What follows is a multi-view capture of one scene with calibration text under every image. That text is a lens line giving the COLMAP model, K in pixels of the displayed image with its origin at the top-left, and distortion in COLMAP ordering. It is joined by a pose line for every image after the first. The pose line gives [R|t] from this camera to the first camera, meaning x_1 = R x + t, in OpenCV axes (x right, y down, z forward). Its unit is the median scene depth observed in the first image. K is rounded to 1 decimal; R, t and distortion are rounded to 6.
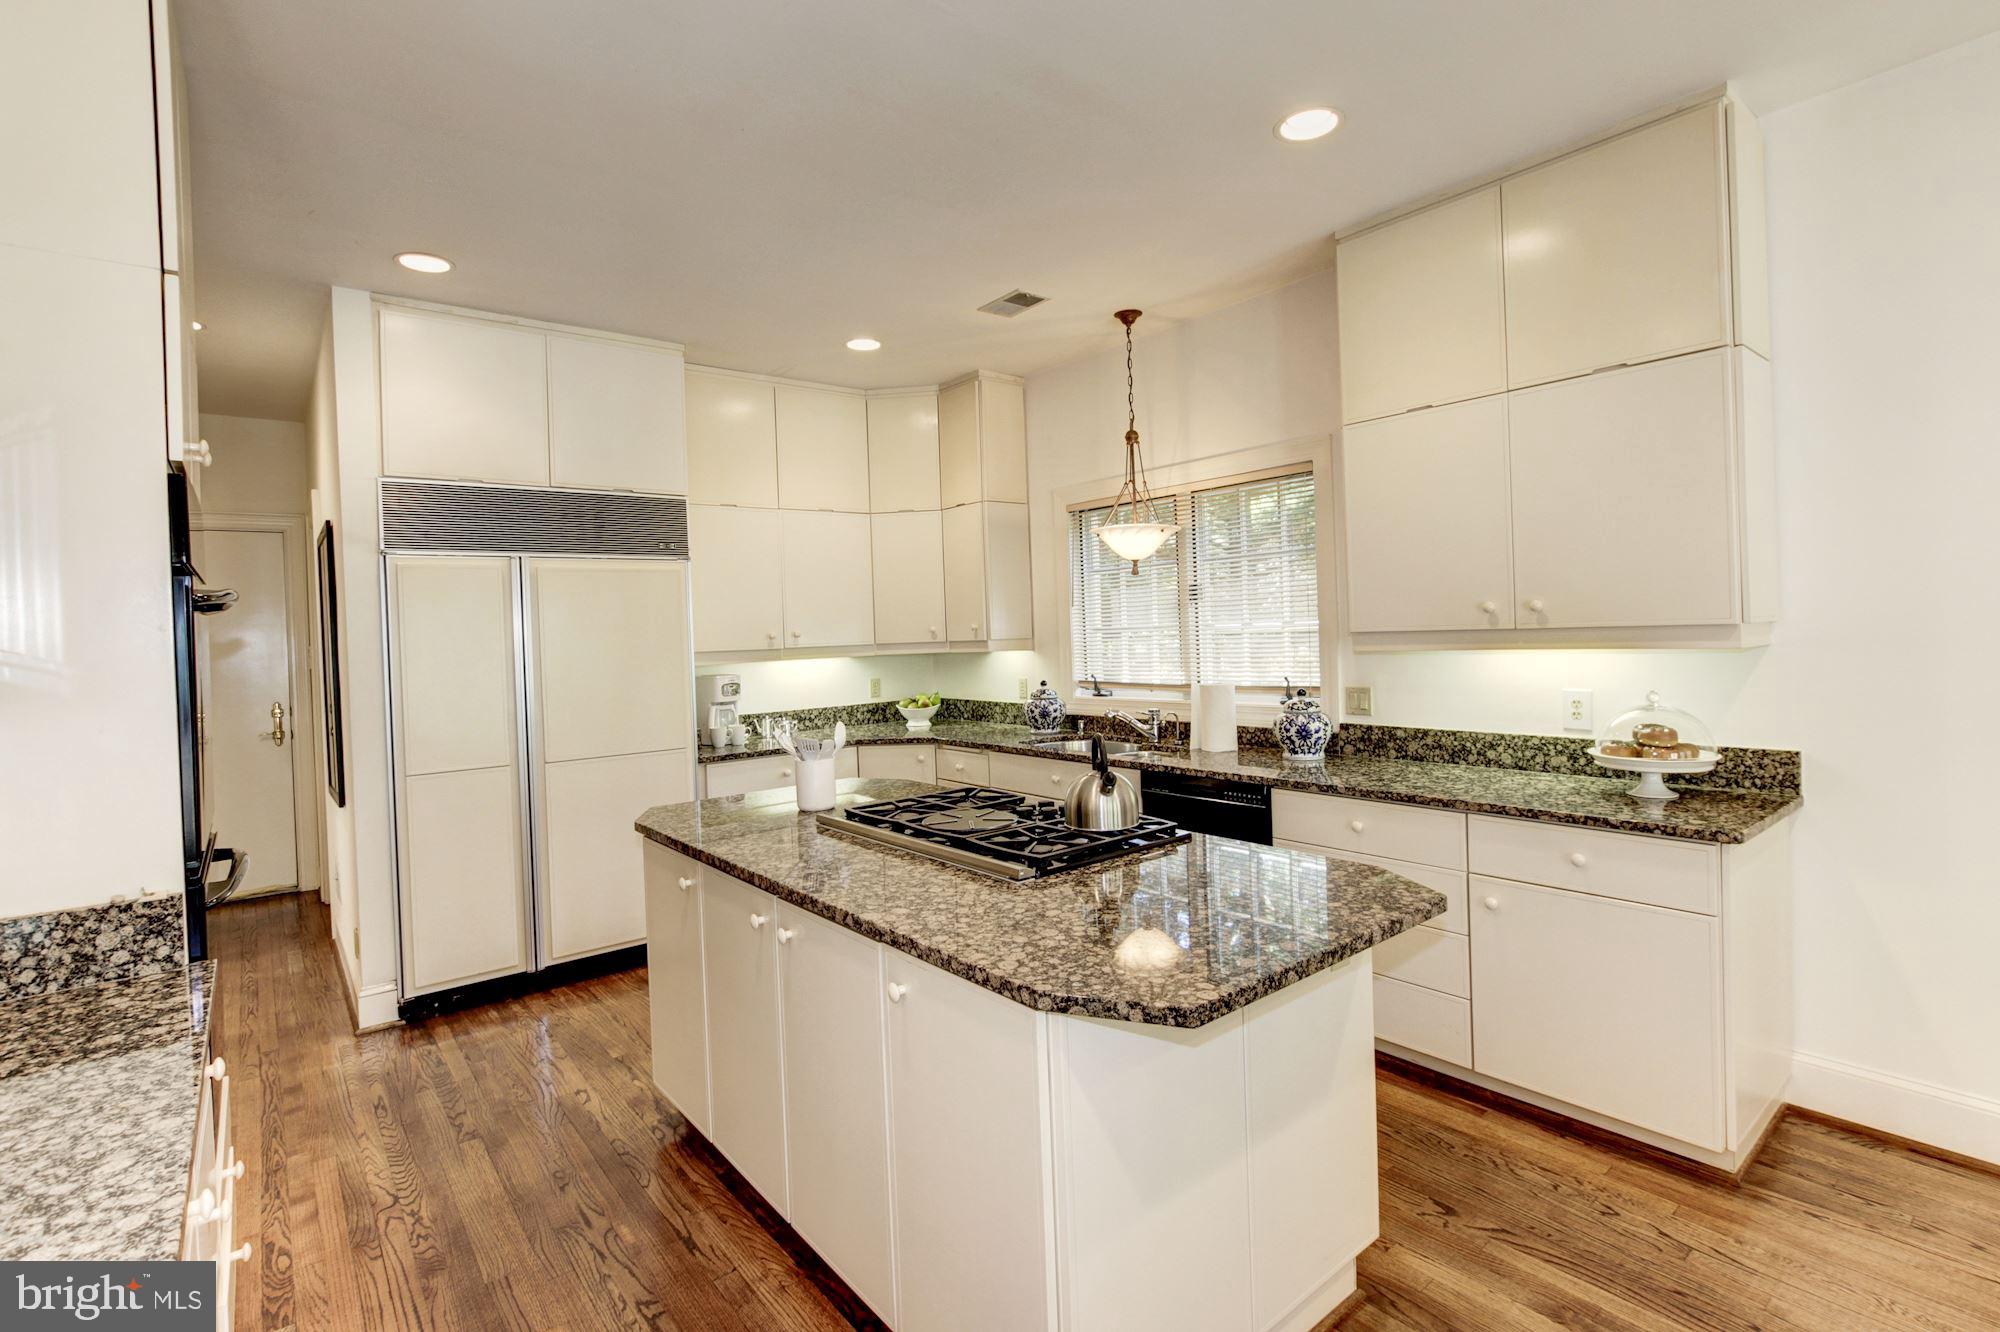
lens RADIAL K [[929.7, 0, 1007.7], [0, 929.7, 651.3], [0, 0, 1]] dist [-0.000627, 0.000048]
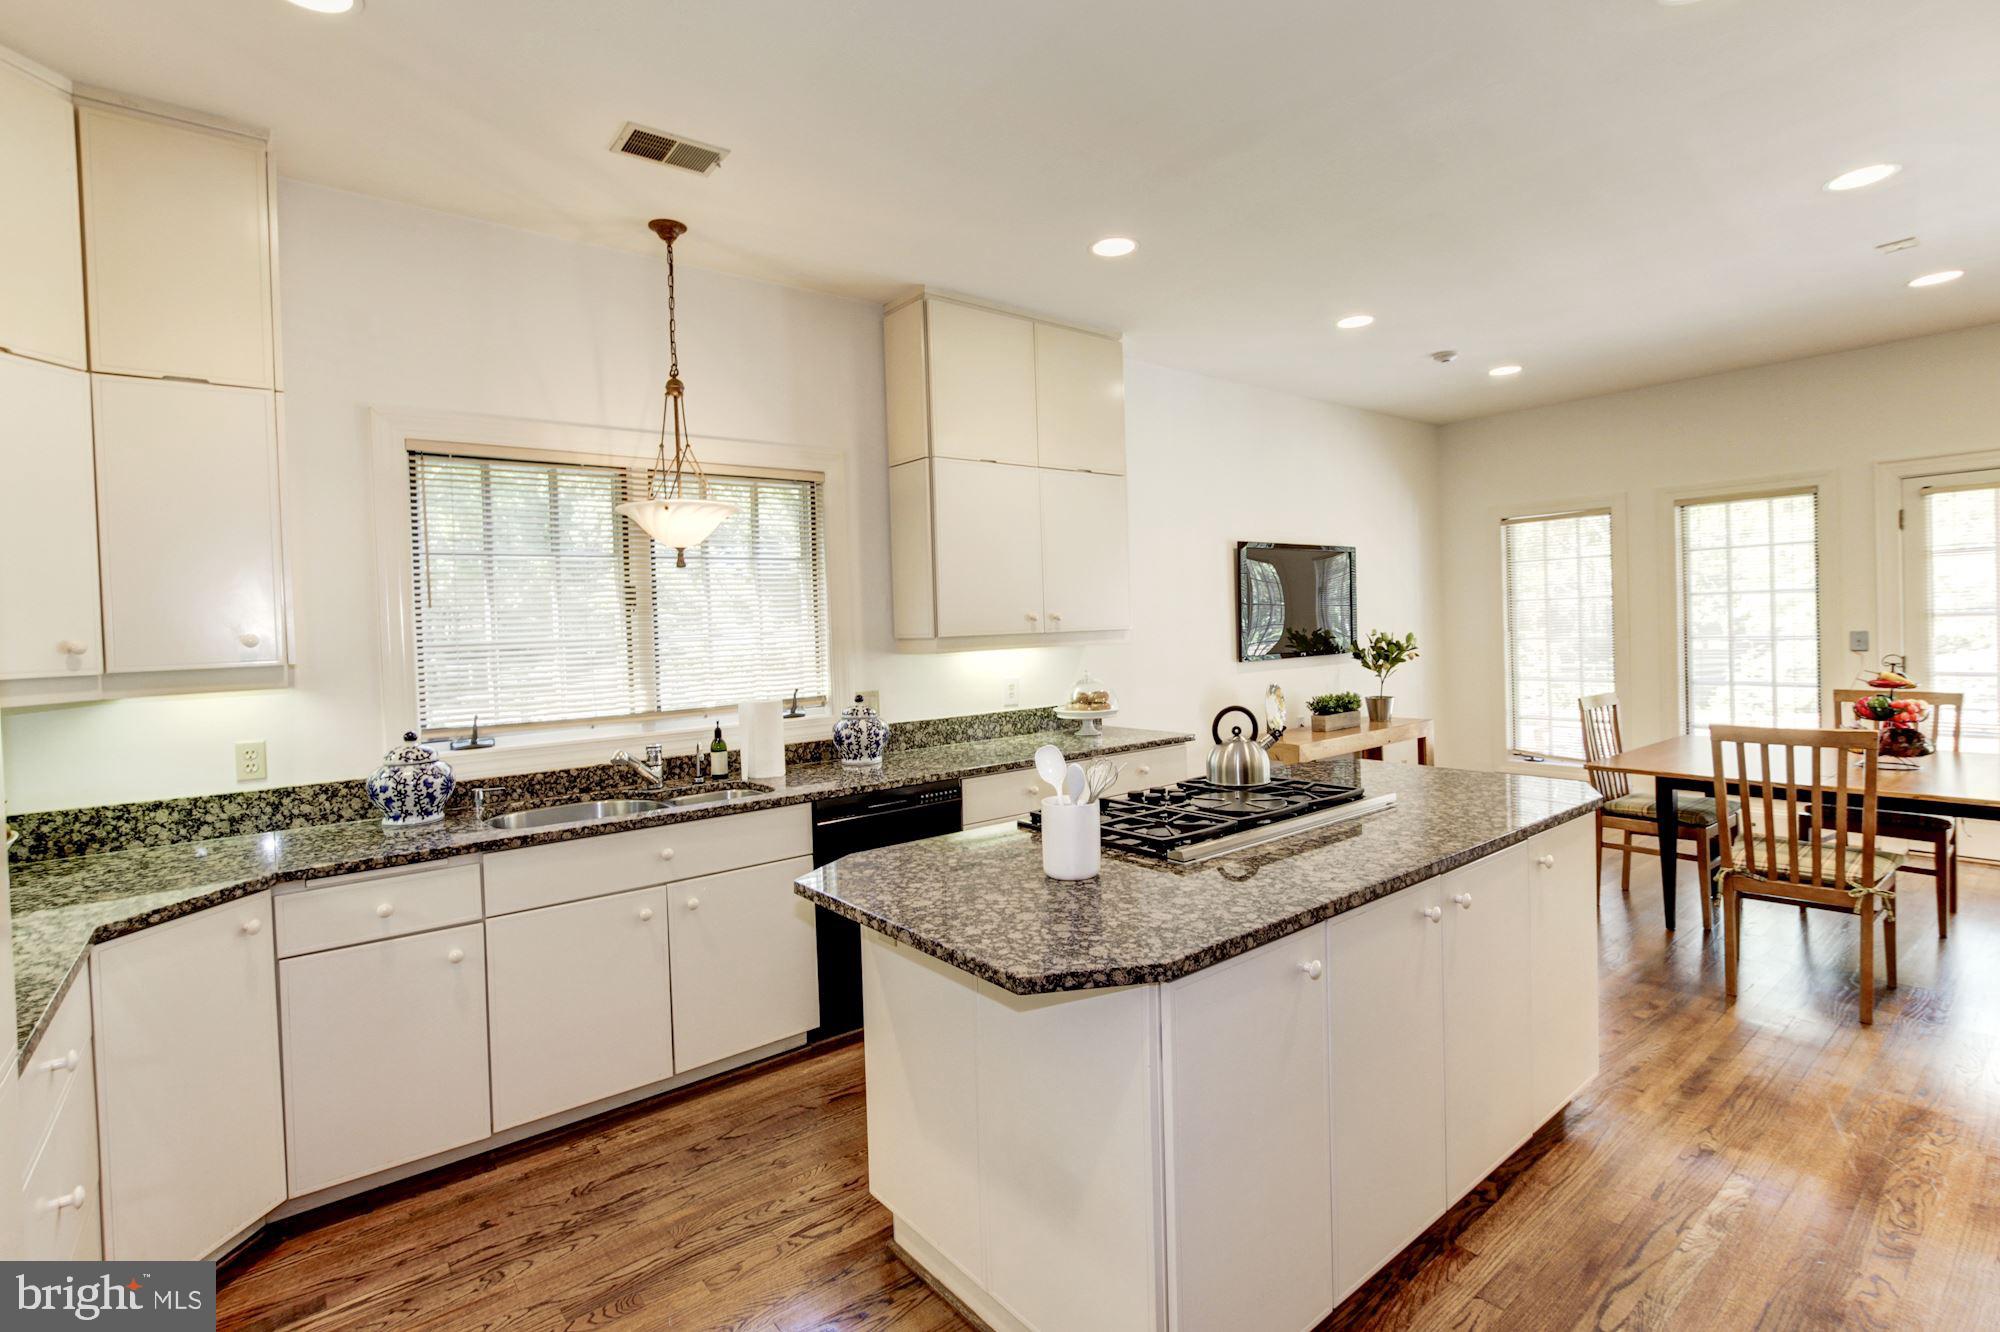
lens RADIAL K [[929.7, 0, 1005.9], [0, 929.7, 657.3], [0, 0, 1]] dist [-0.000627, 0.000048]
pose [[0.020513, -0.001885, 0.999788, -0.734417], [0.056091, 0.998425, 0.000732, 0.007390], [-0.998215, 0.056064, 0.020586, 0.850861]]
